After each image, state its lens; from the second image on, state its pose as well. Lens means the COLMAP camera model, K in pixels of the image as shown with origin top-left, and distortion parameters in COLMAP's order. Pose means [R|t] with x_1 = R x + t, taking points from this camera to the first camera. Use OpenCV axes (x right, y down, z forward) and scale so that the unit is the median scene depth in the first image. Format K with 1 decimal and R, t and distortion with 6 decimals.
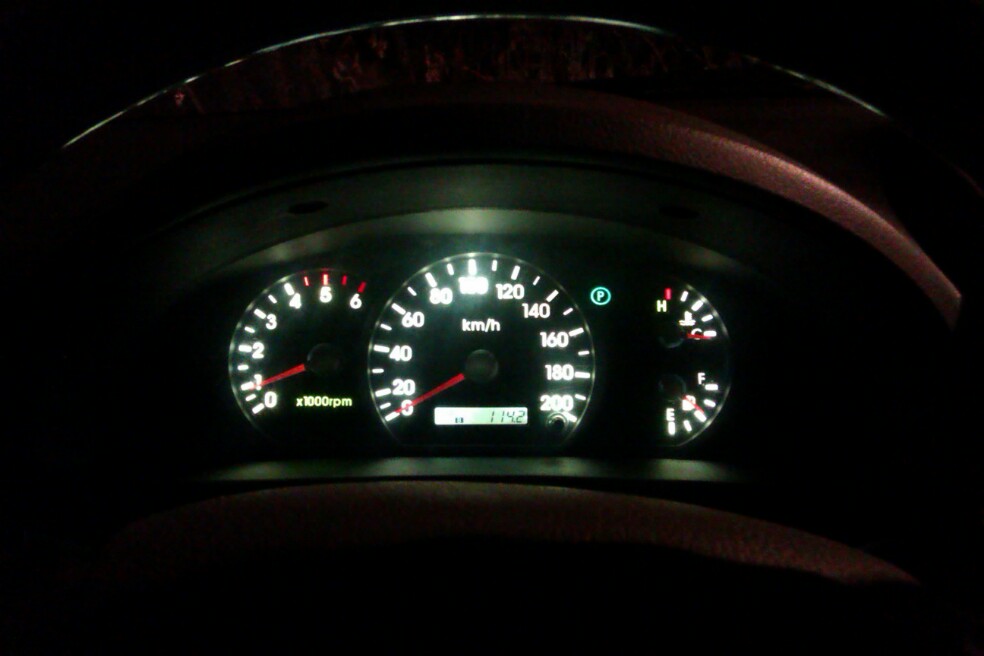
lens RADIAL K [[966.1, 0, 497.1], [0, 966.1, 329.6], [0, 0, 1]] dist [-0.073197, 0.000000]
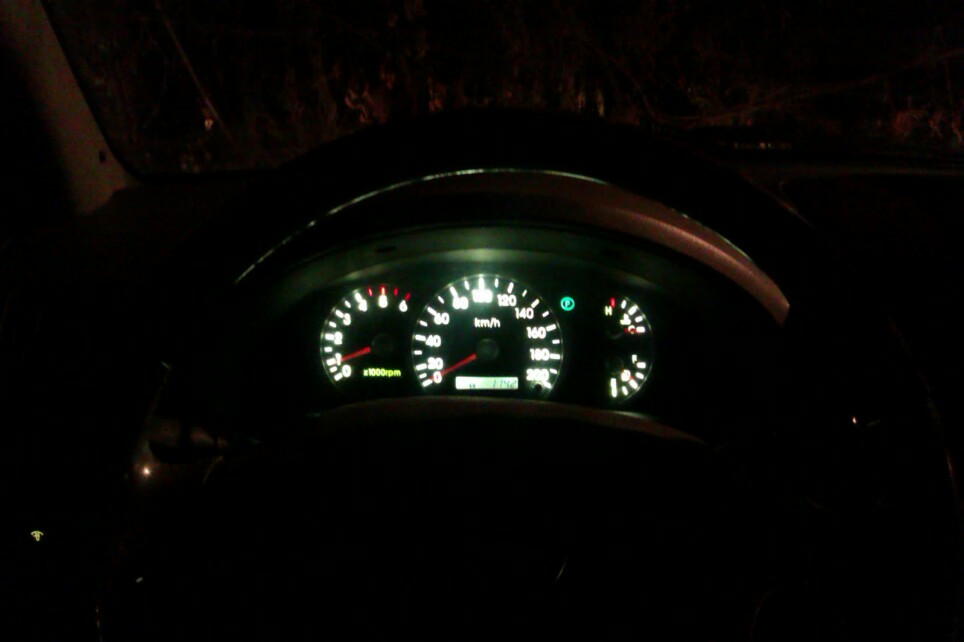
lens RADIAL K [[946.5, 0, 474.3], [0, 946.5, 321.9], [0, 0, 1]] dist [-0.073197, 0.000000]
pose [[0.999863, 0.007570, -0.014745, -0.015114], [-0.007761, 0.999886, -0.012954, 0.013438], [0.014645, 0.013066, 0.999807, -0.467805]]
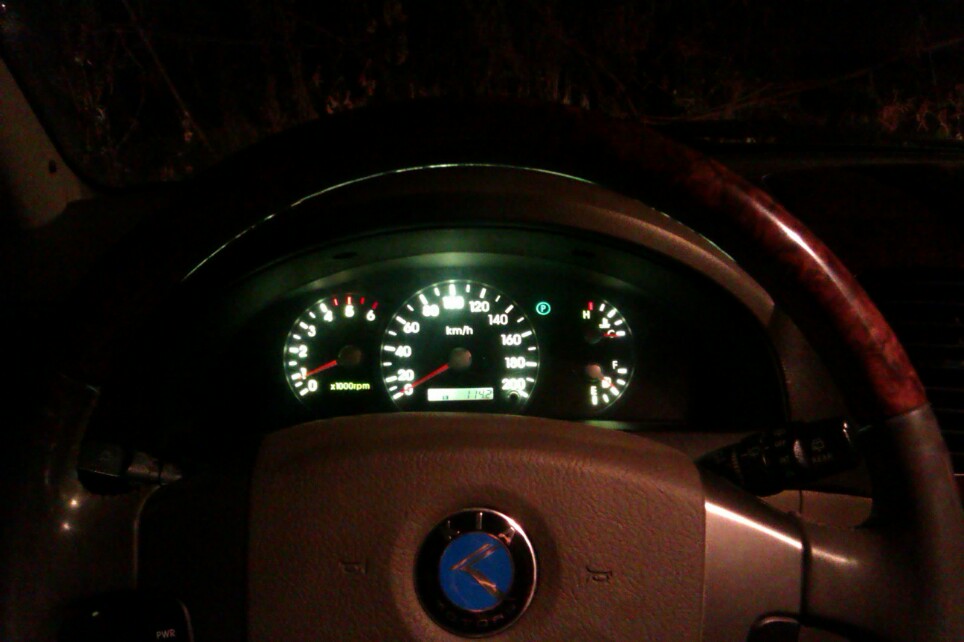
lens RADIAL K [[946.5, 0, 480.9], [0, 946.5, 321.2], [0, 0, 1]] dist [-0.073197, 0.000000]
pose [[0.999812, -0.019338, -0.001708, 0.017739], [0.019297, 0.999590, -0.021168, 0.011716], [0.002117, 0.021131, 0.999774, -0.395342]]
